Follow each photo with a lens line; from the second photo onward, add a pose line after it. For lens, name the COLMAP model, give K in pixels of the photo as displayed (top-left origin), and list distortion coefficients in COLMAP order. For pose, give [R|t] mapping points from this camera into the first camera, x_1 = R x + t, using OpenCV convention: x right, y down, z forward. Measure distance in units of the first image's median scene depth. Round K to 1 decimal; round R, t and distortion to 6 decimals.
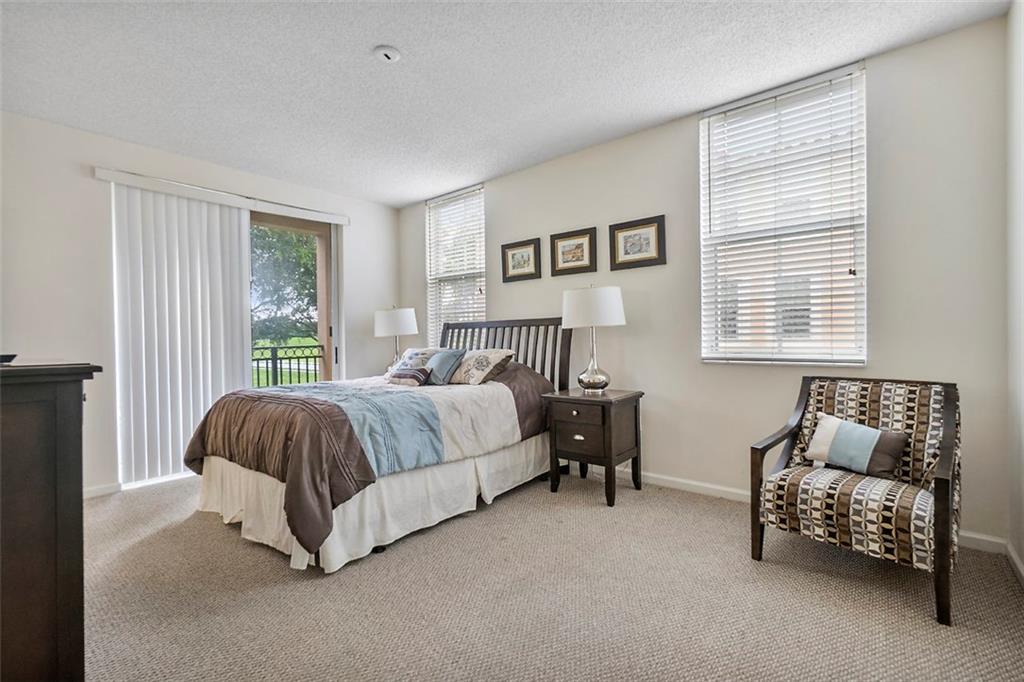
lens RADIAL K [[450.6, 0, 512.0], [0, 450.6, 341.0], [0, 0, 1]] dist [0.001472, 0.000182]
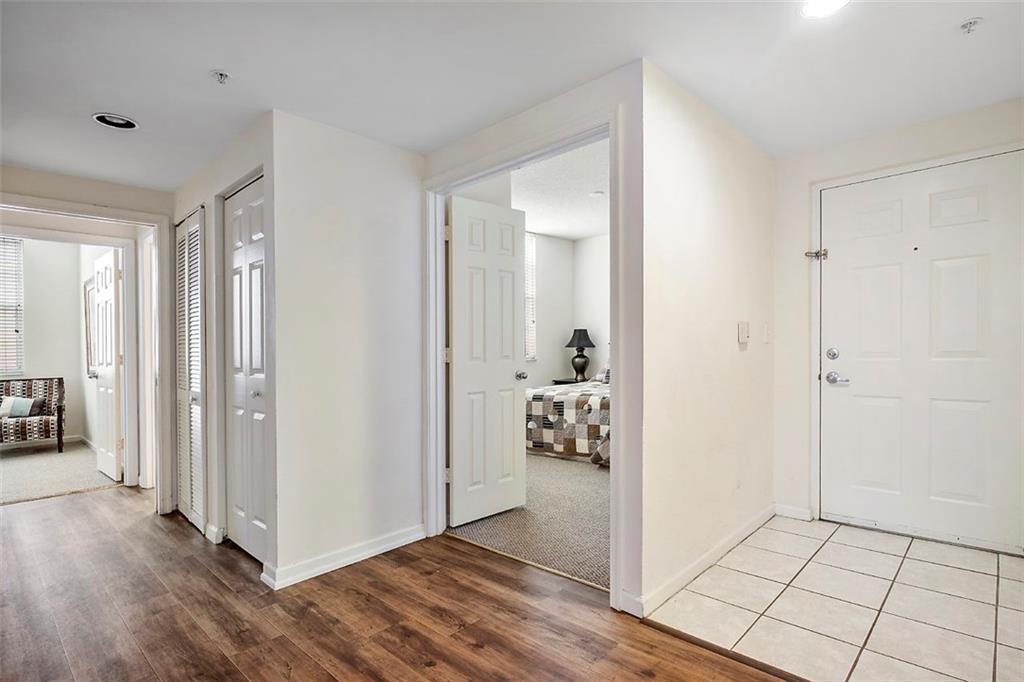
lens RADIAL K [[517.2, 0, 512.0], [0, 517.2, 341.0], [0, 0, 1]] dist [0.004107, 0.000994]
pose [[0.064488, 0.028544, 0.997510, -1.810725], [0.032795, 0.998990, -0.030707, 0.057270], [-0.997379, 0.034694, 0.063486, -1.753040]]
